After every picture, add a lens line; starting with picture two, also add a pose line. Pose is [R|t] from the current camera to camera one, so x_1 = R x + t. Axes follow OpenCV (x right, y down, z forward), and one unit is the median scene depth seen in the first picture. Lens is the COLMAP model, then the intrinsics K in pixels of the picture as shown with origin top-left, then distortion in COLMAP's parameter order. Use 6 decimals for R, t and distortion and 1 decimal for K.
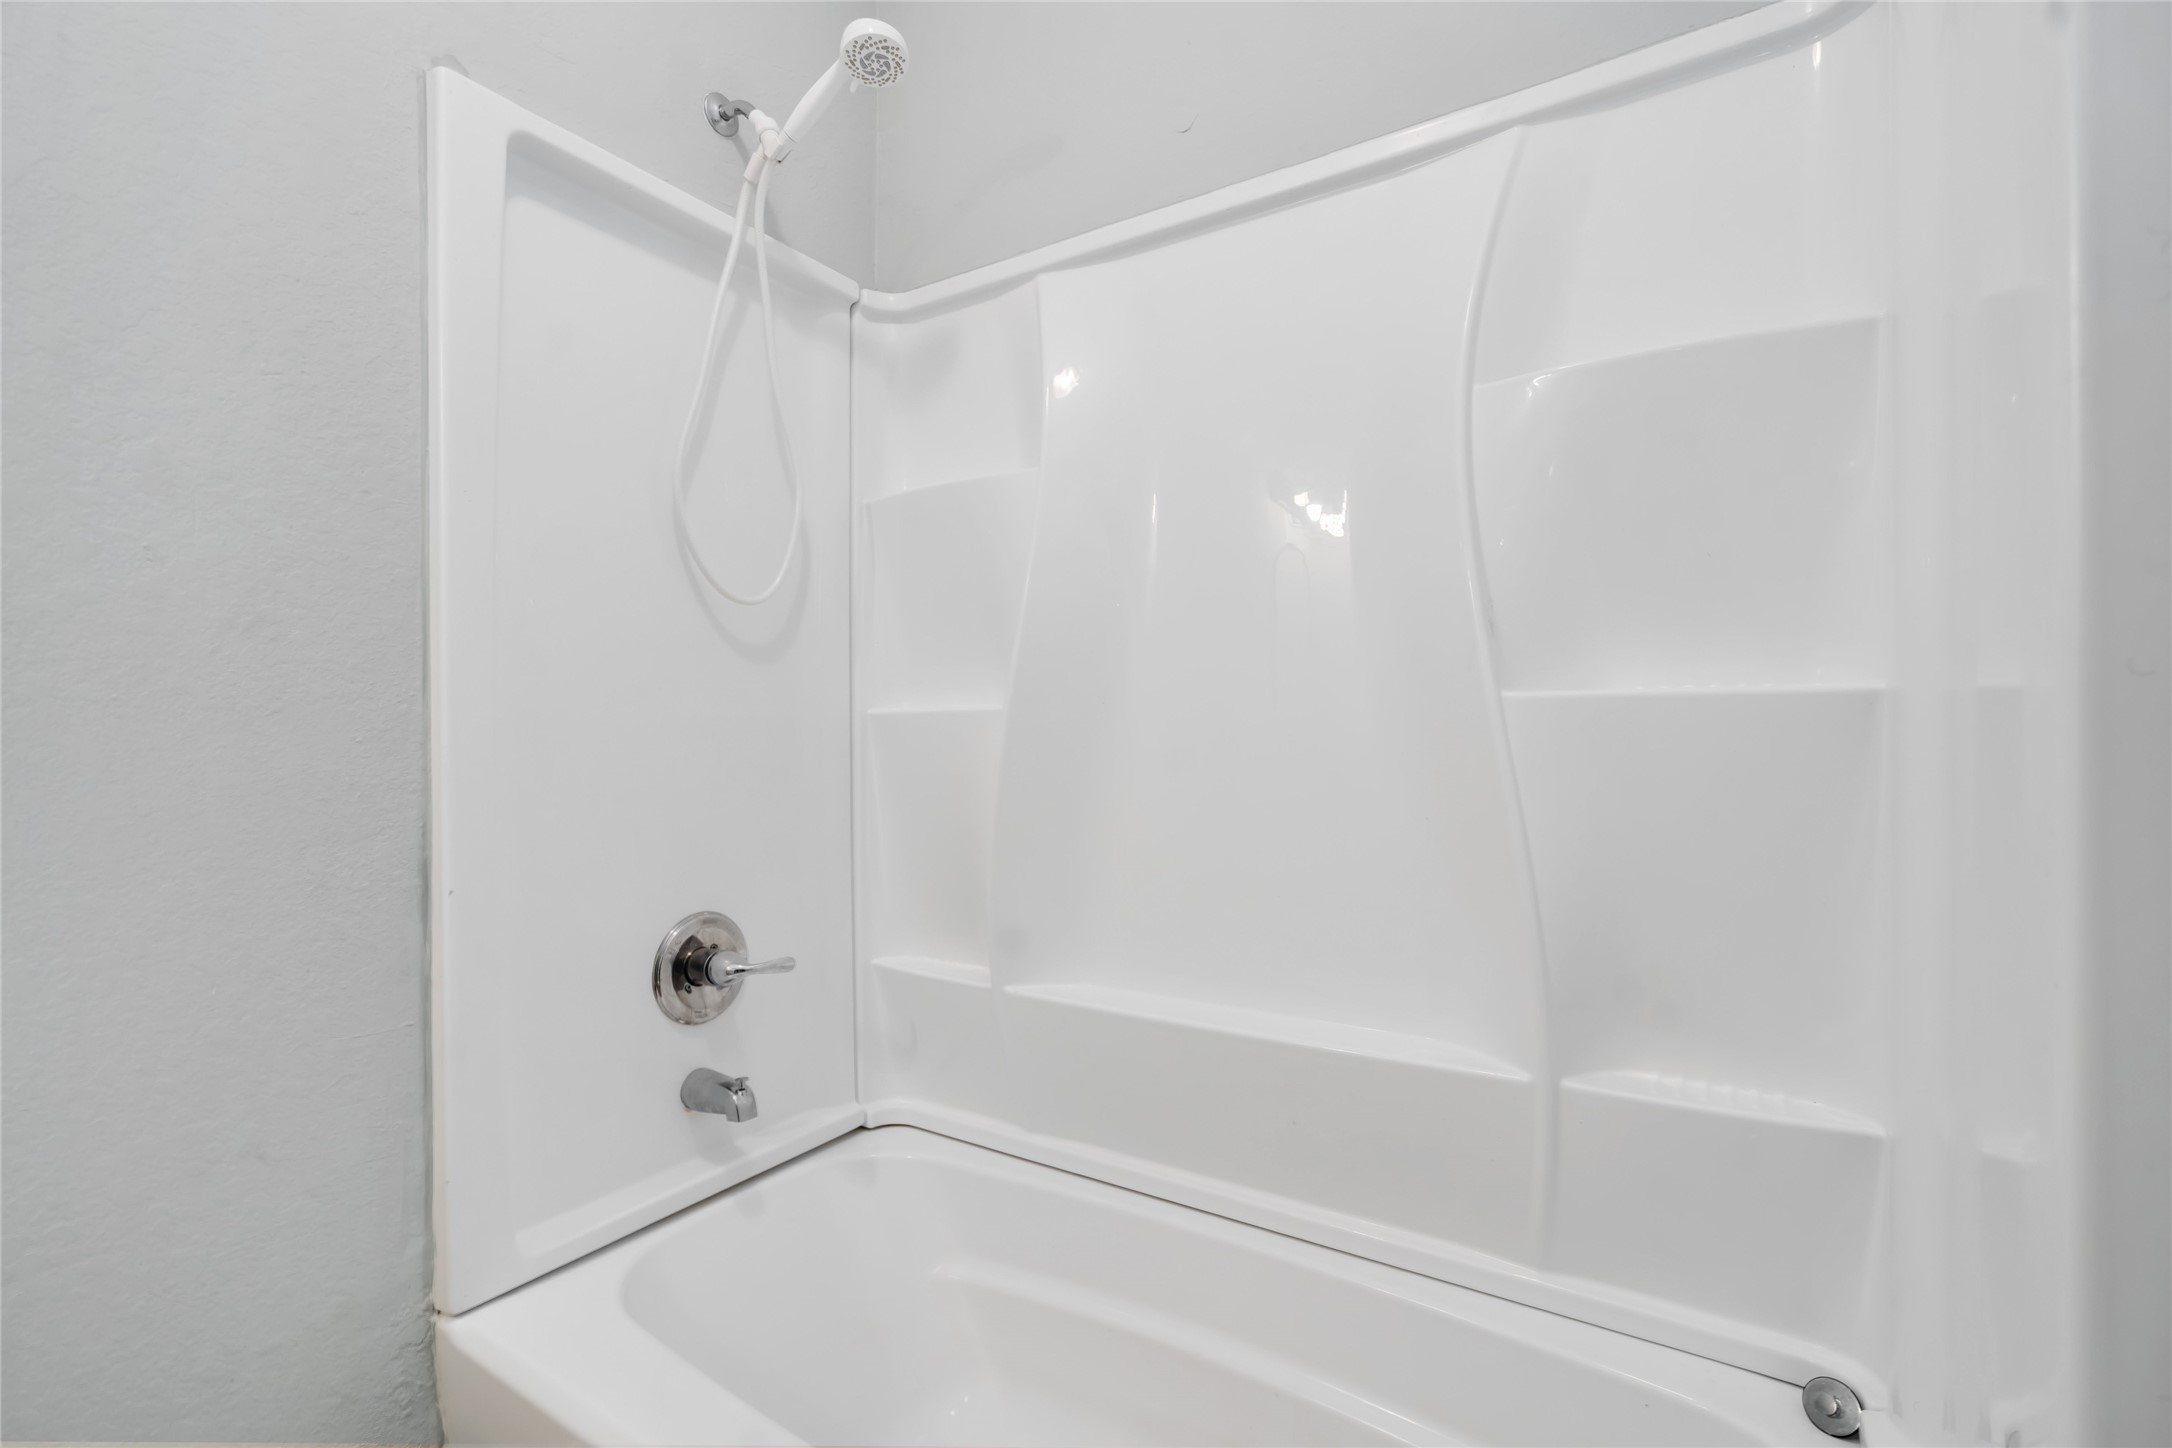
lens RADIAL K [[987.0, 0, 1075.5], [0, 987.0, 712.4], [0, 0, 1]] dist [-0.005006, 0.001392]
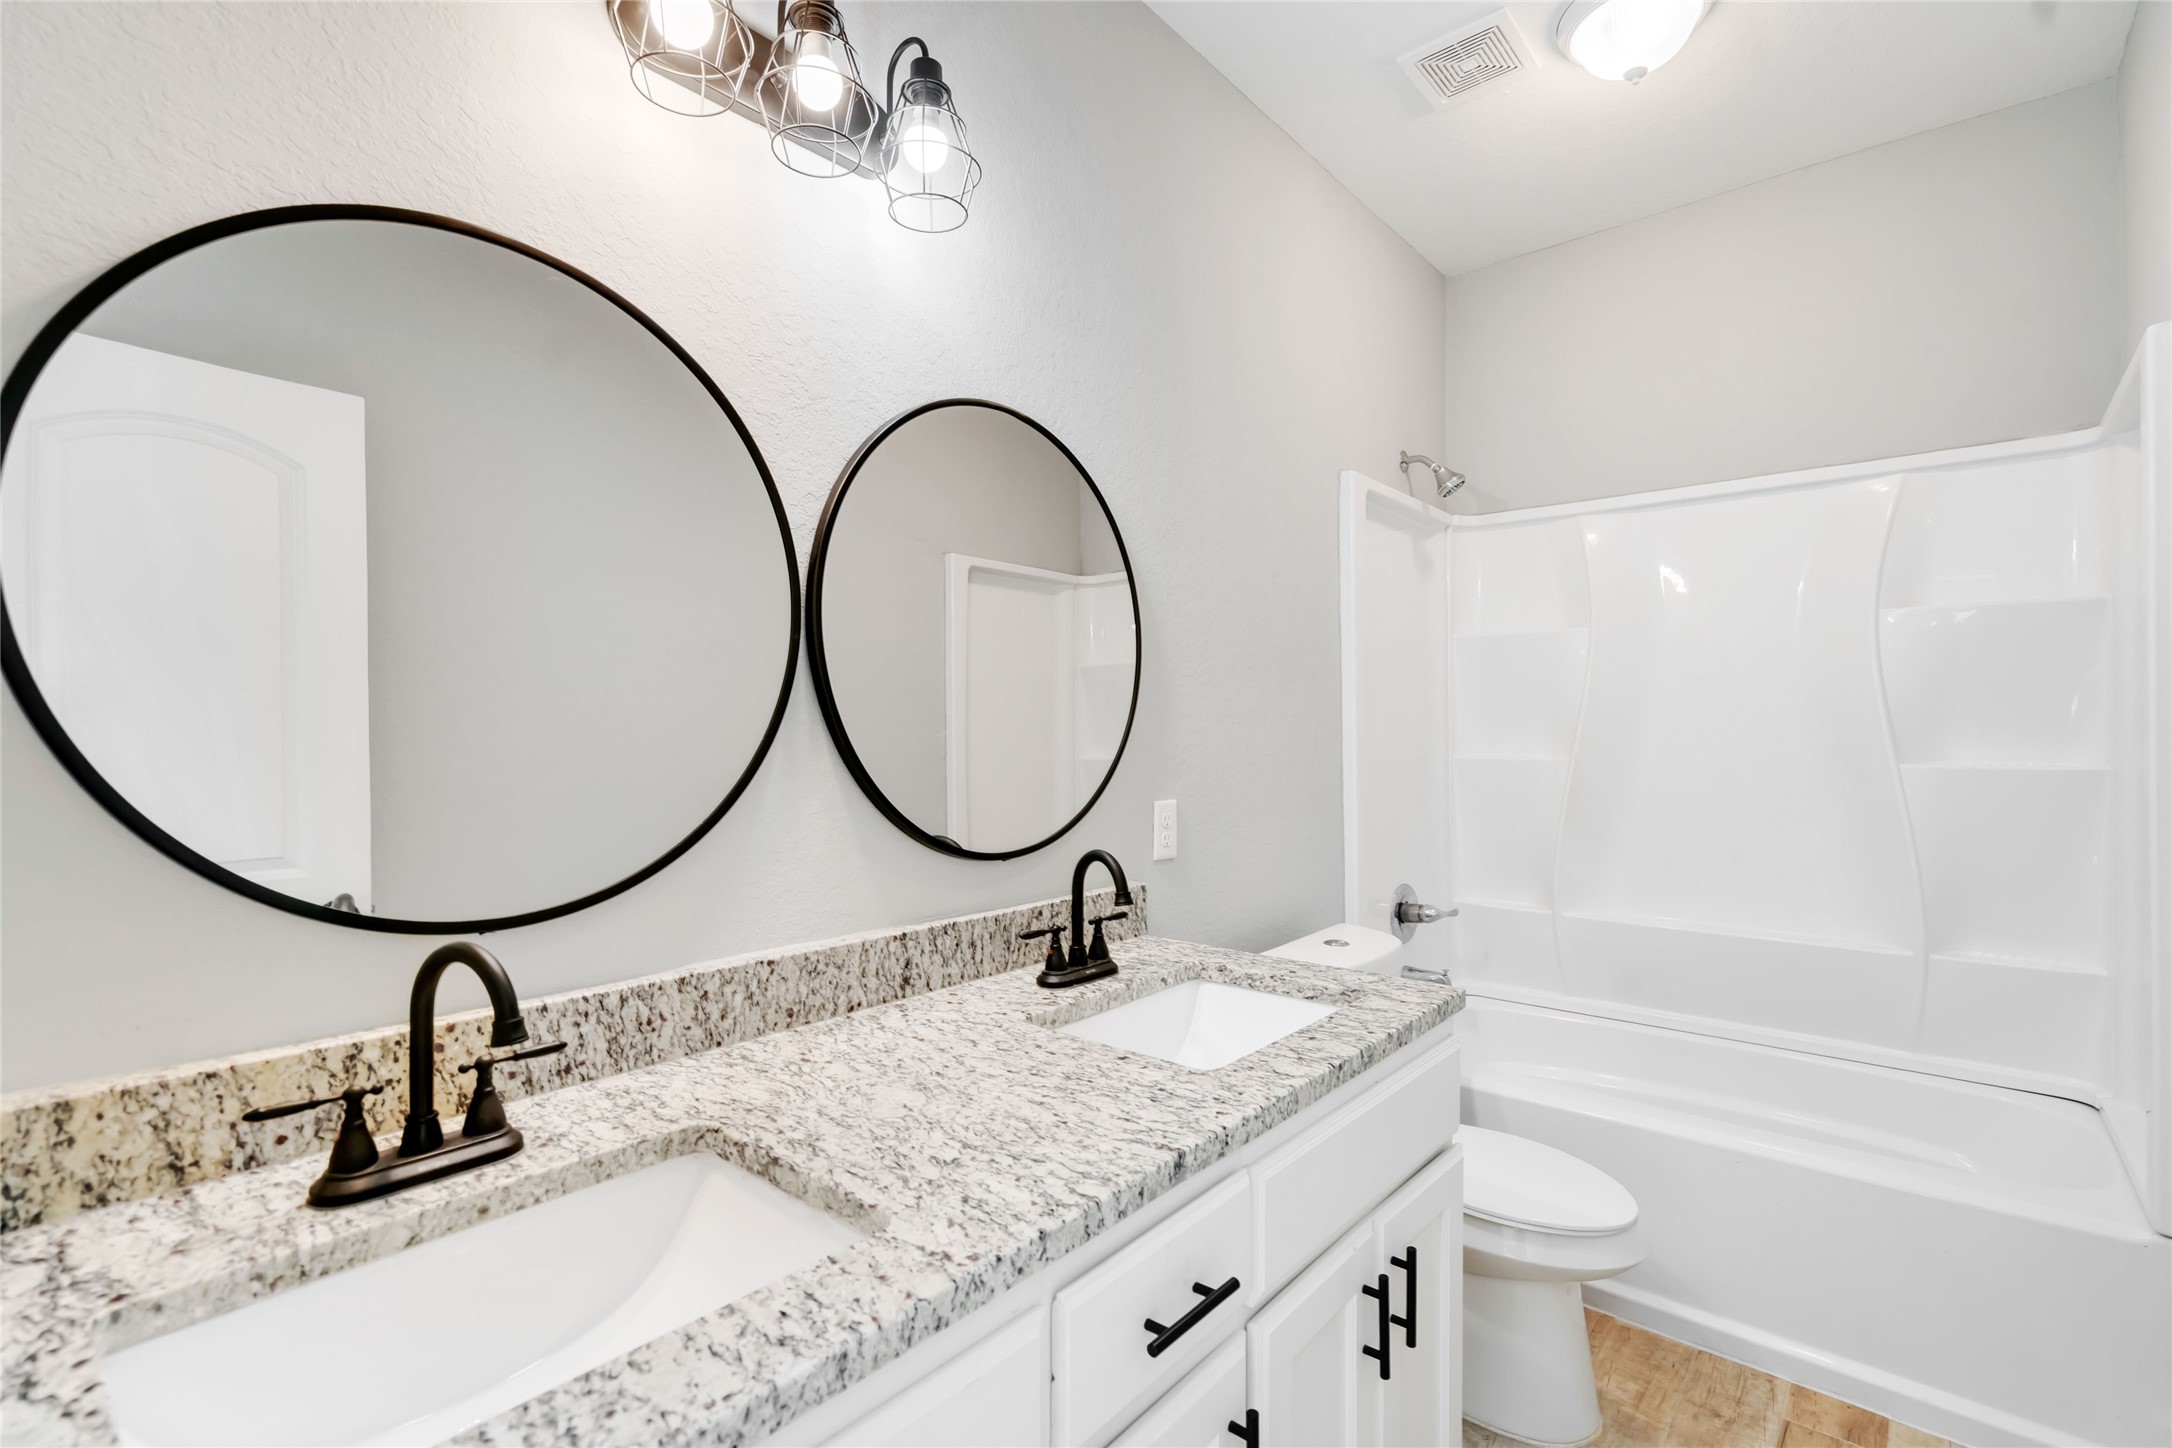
lens RADIAL K [[987.0, 0, 1079.5], [0, 987.0, 713.3], [0, 0, 1]] dist [-0.005006, 0.001392]
pose [[0.989455, -0.009822, -0.144507, -0.819646], [0.012899, 0.999709, 0.020372, -0.164146], [0.144265, -0.022021, 0.989294, -1.086582]]
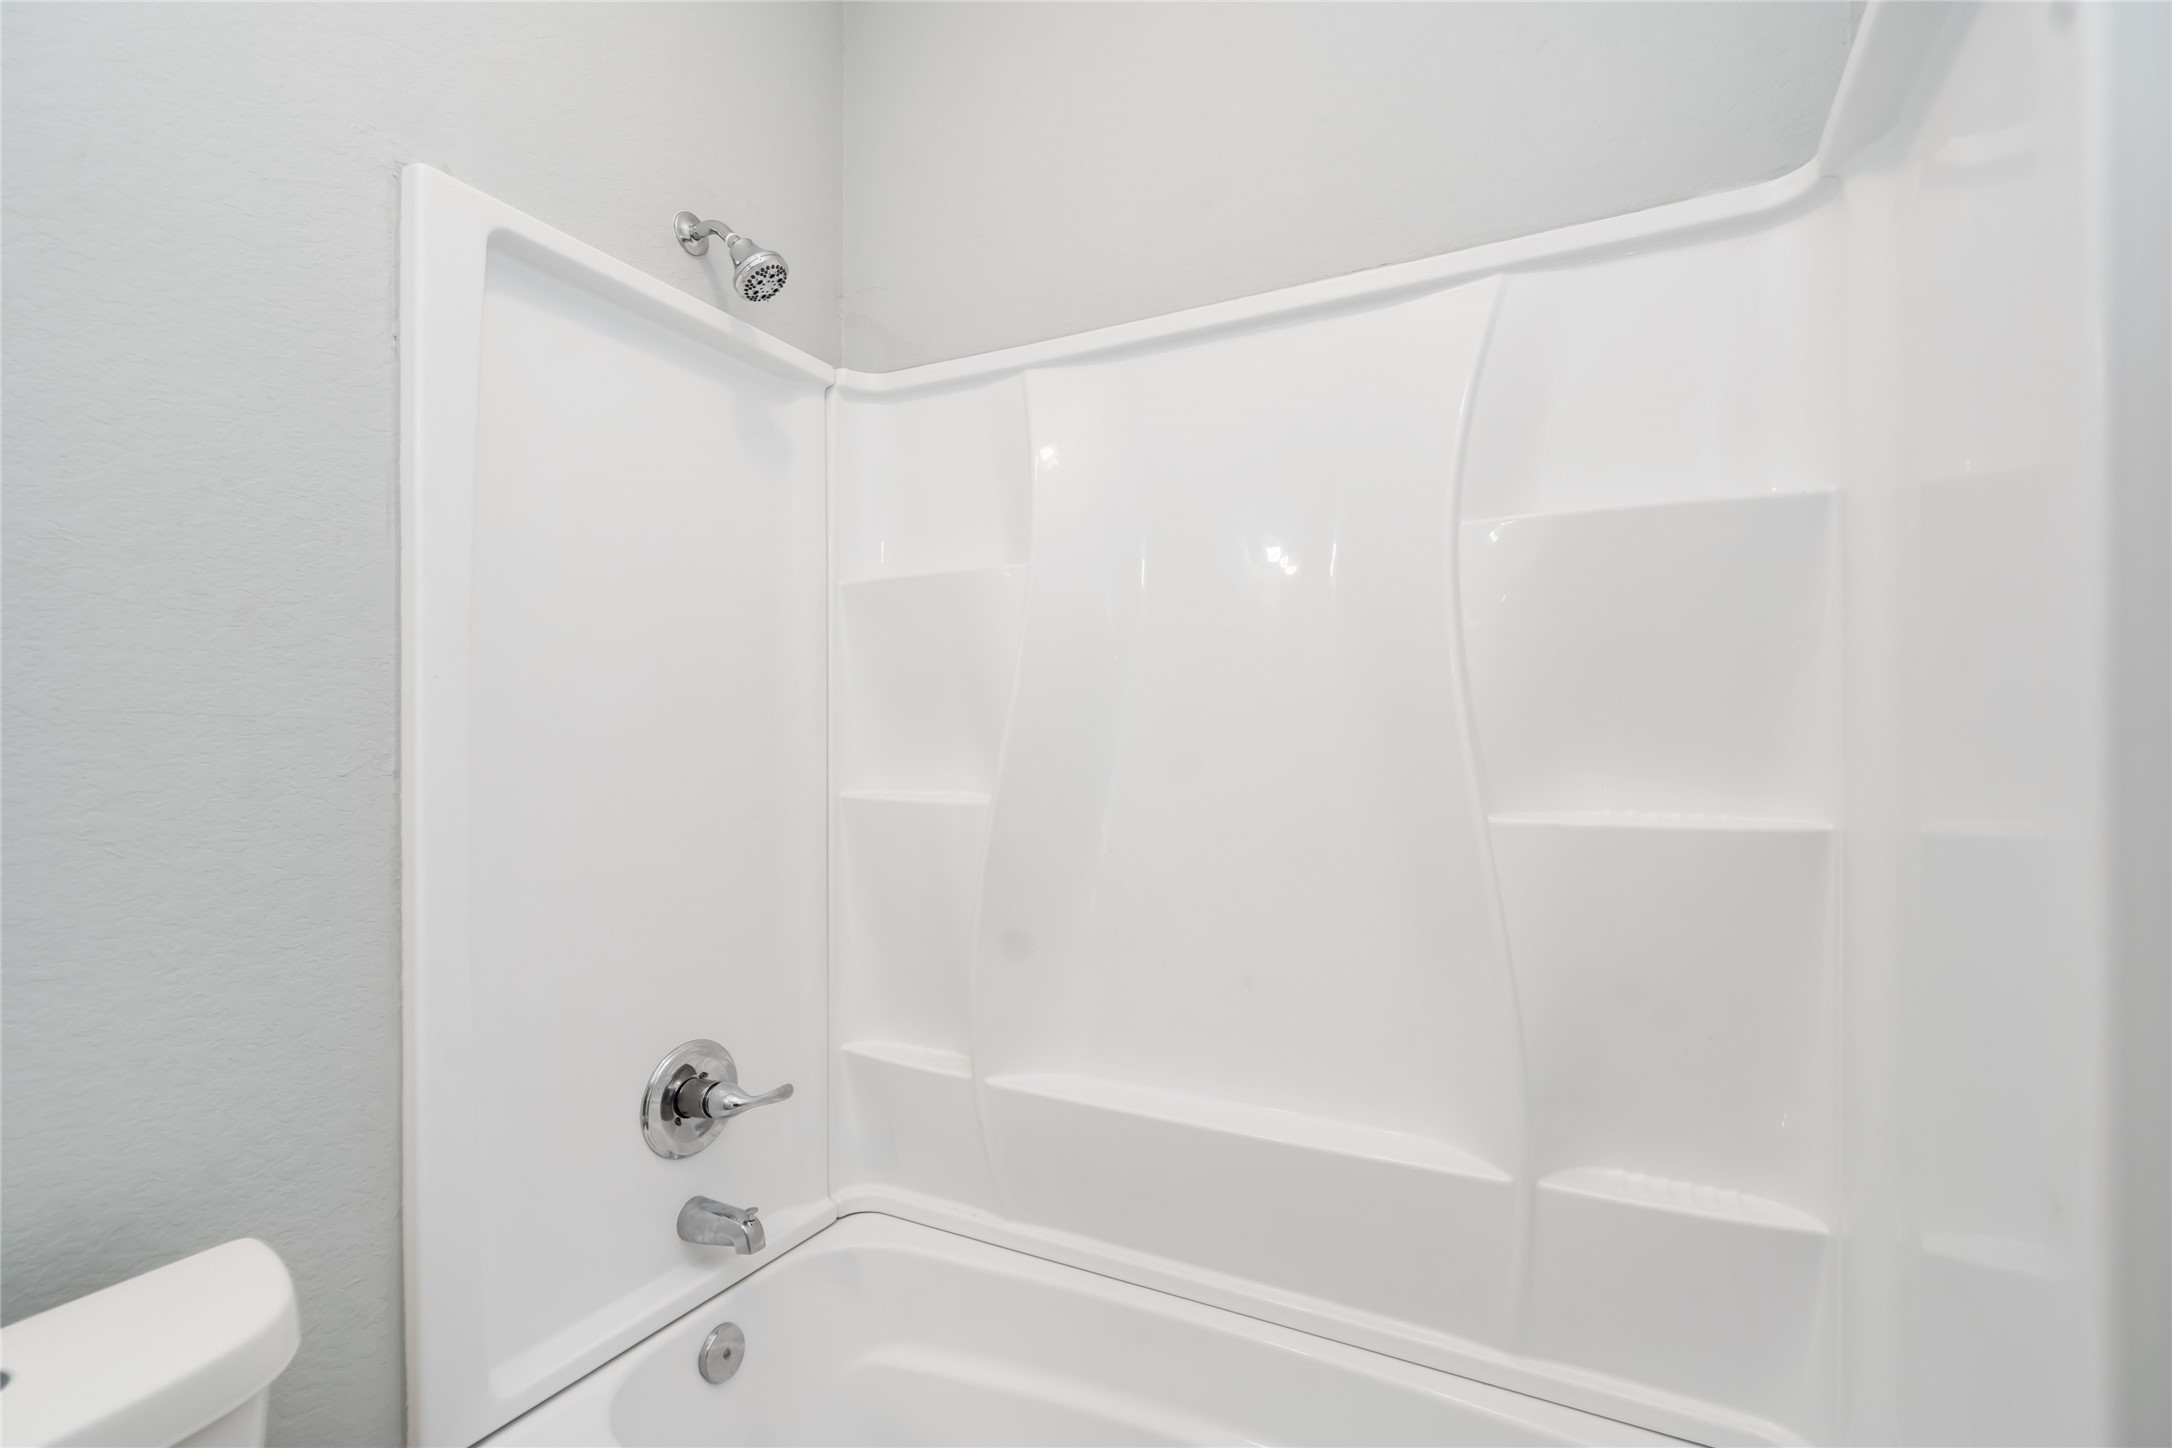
lens RADIAL K [[987.0, 0, 1087.2], [0, 987.0, 714.9], [0, 0, 1]] dist [-0.005006, 0.001392]
pose [[0.994153, 0.004234, 0.107900, -0.093501], [-0.004408, 0.999989, 0.001376, -0.112688], [-0.107893, -0.001844, 0.994161, -0.002895]]
